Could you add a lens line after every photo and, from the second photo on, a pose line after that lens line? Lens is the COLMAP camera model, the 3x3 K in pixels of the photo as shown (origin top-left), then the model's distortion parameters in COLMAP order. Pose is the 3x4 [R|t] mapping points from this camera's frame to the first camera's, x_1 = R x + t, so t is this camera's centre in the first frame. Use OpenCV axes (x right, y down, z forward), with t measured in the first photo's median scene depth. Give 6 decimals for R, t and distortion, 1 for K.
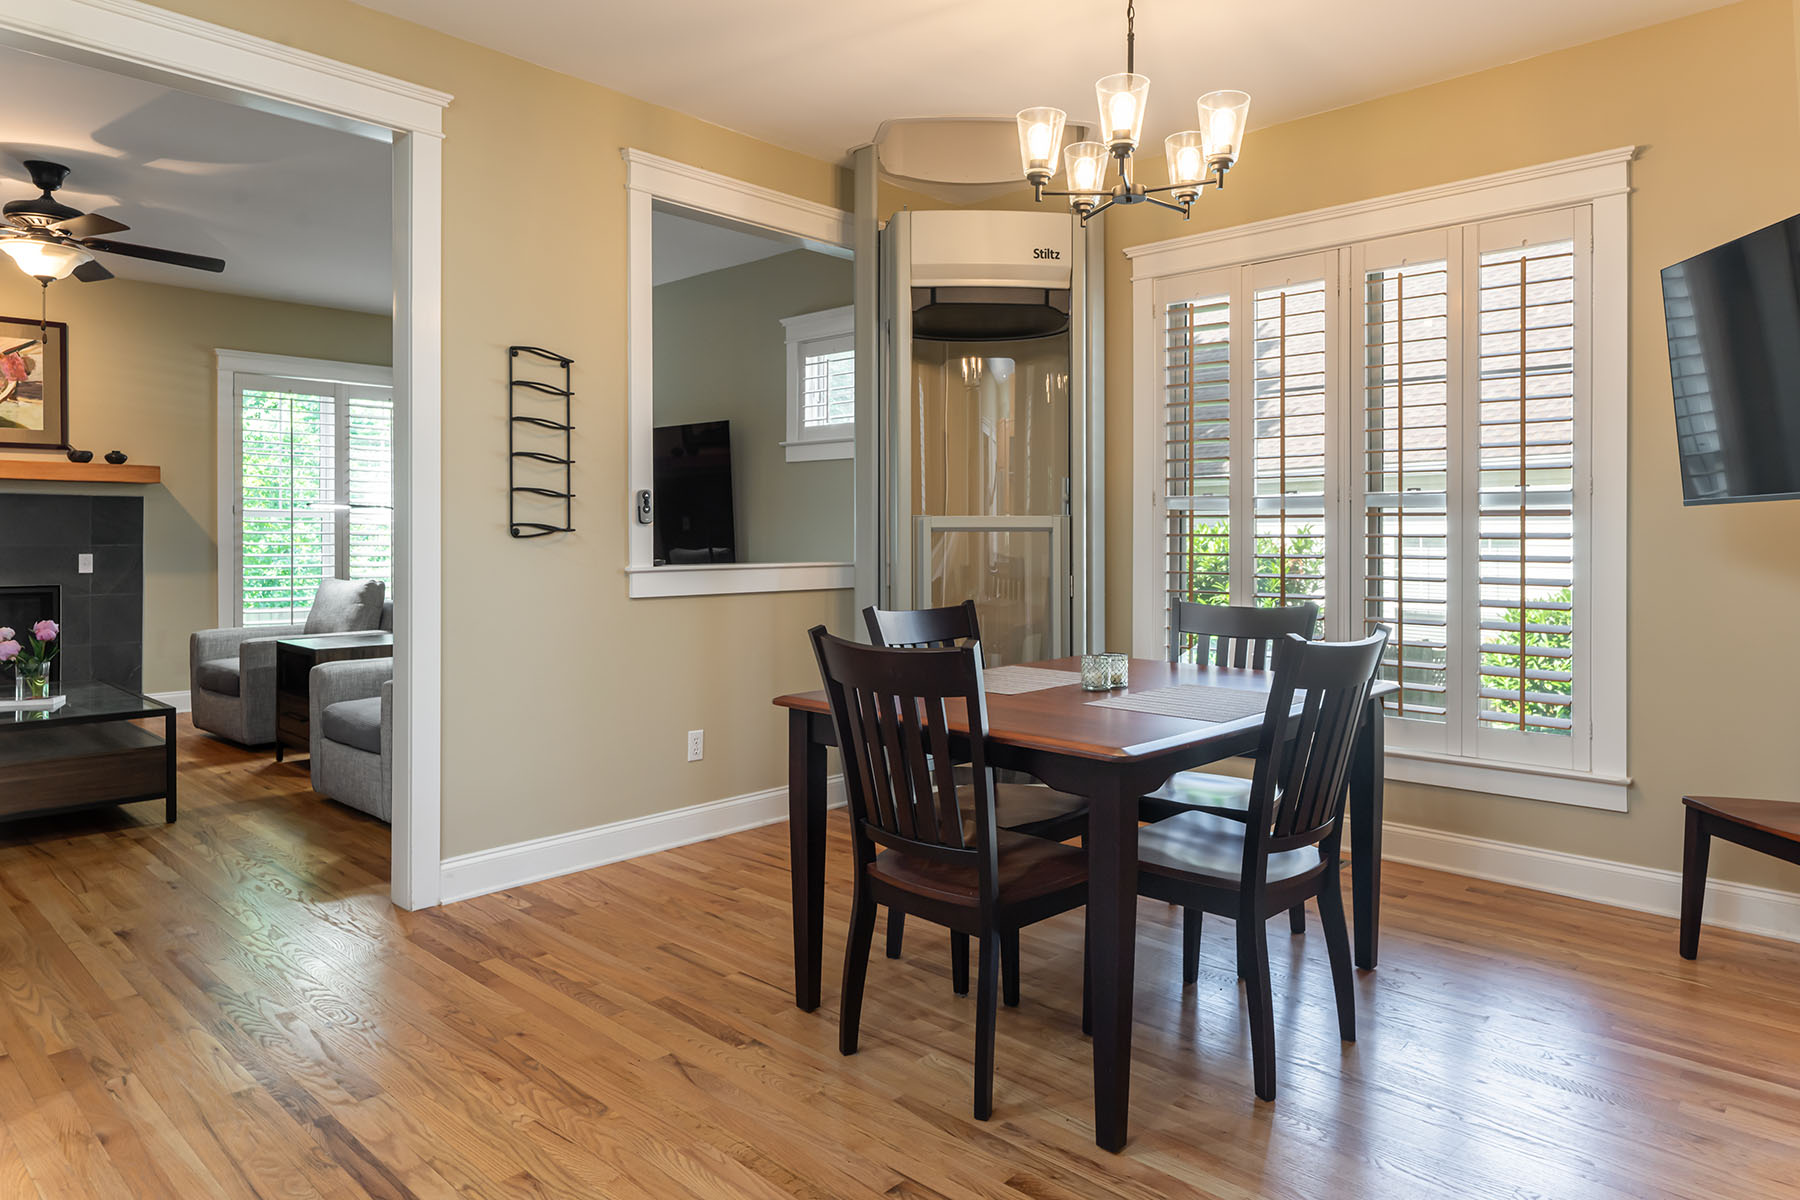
lens RADIAL K [[1084.6, 0, 943.9], [0, 1084.6, 539.4], [0, 0, 1]] dist [-0.017247, 0.008667]
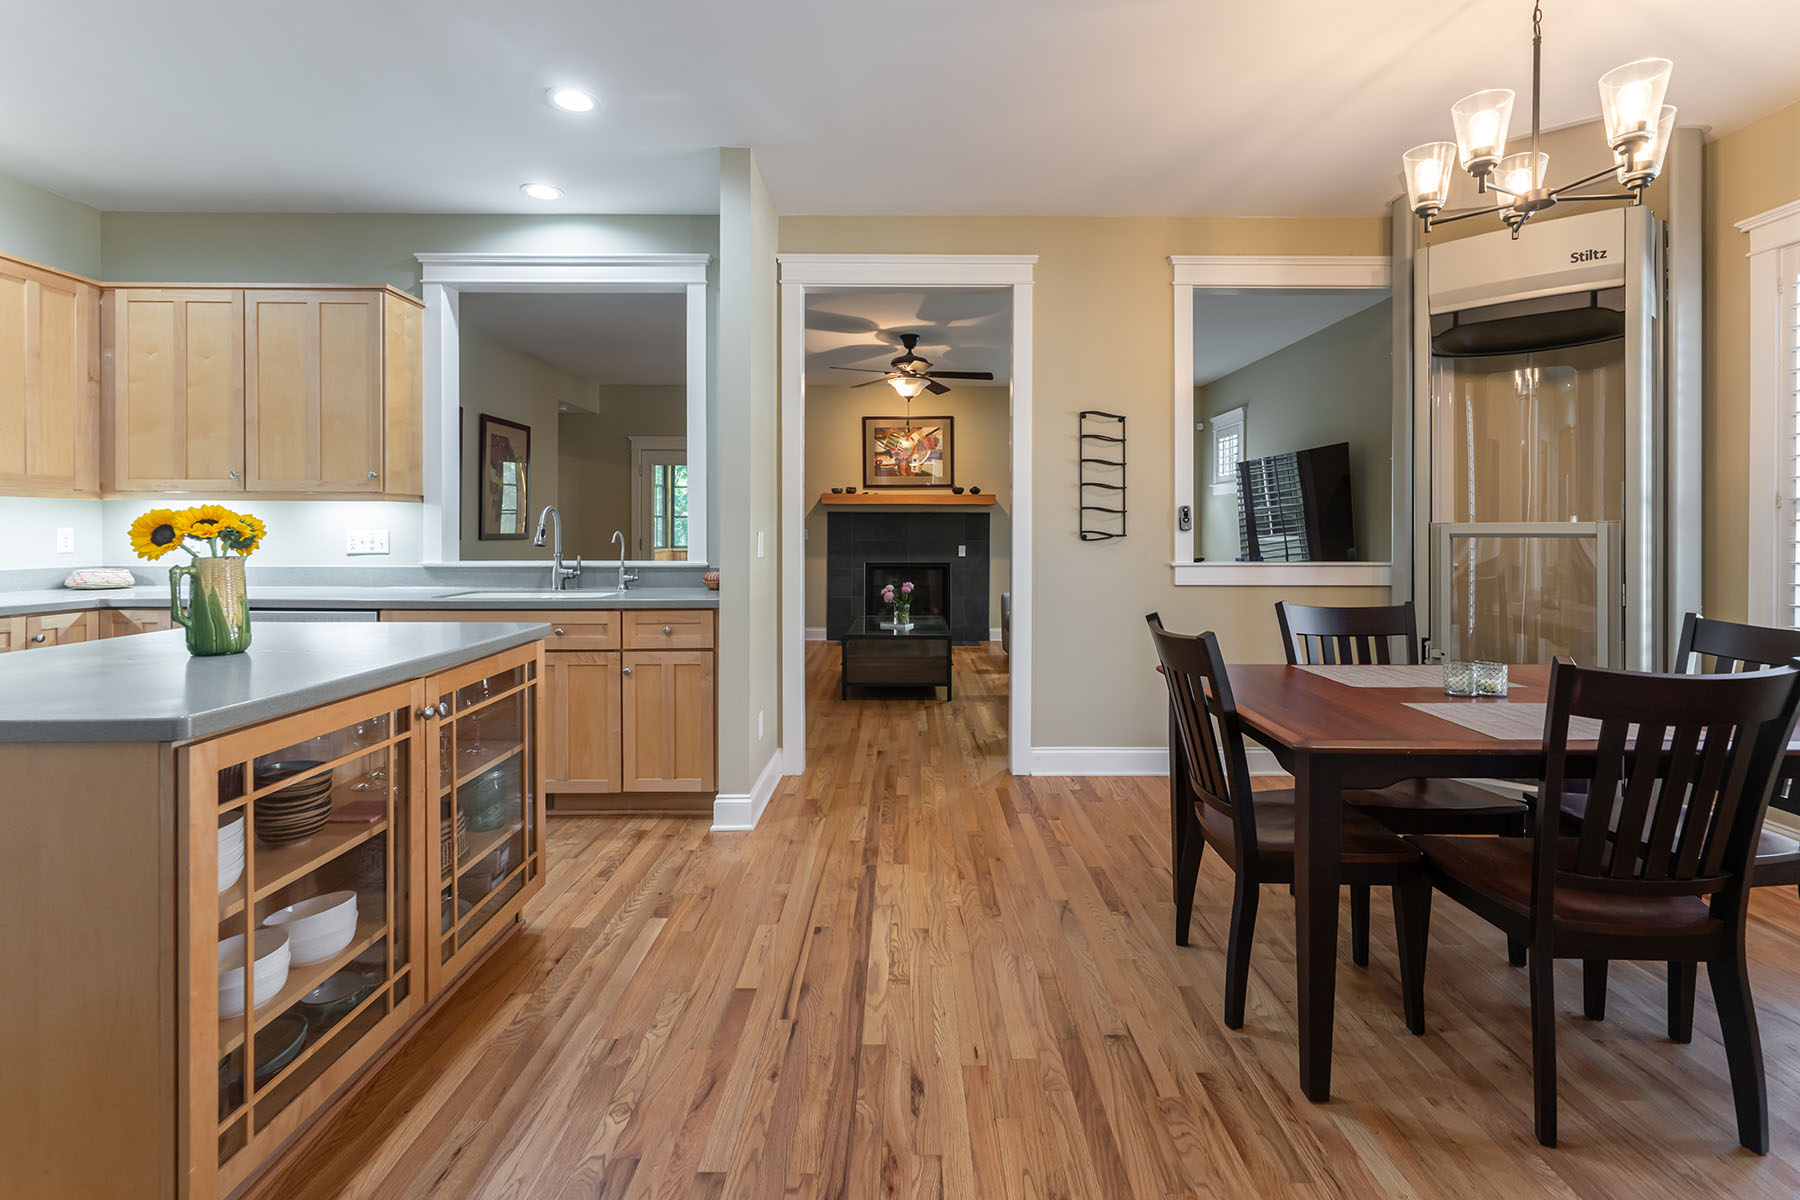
lens RADIAL K [[830.1, 0, 940.5], [0, 830.1, 538.2], [0, 0, 1]] dist [-0.029042, 0.006028]
pose [[0.681705, 0.006926, -0.731594, 0.283484], [-0.004009, 0.999976, 0.005731, -0.010283], [0.731616, -0.000973, 0.681716, 0.077532]]
